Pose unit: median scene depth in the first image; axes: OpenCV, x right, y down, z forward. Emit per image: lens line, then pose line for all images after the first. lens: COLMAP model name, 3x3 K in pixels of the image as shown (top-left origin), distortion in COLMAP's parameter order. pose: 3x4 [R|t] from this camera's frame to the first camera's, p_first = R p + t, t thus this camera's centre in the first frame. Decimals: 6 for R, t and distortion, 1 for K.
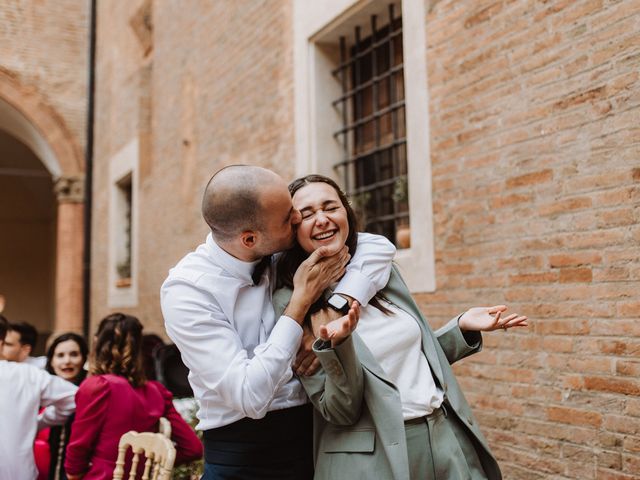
lens RADIAL K [[726.9, 0, 320.0], [0, 726.9, 240.0], [0, 0, 1]] dist [-0.004587, 0.002653]
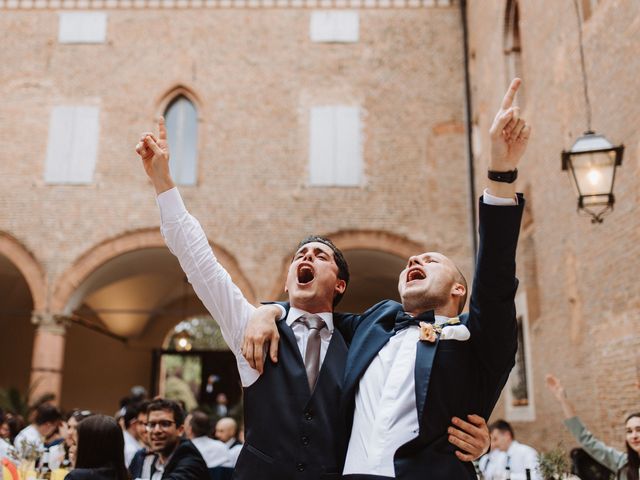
lens RADIAL K [[726.9, 0, 320.0], [0, 726.9, 240.0], [0, 0, 1]] dist [-0.004587, 0.002653]
pose [[0.904088, -0.087569, -0.418278, -0.027149], [0.022918, 0.987307, -0.157162, -0.038173], [0.426731, 0.132502, 0.894619, -0.432414]]
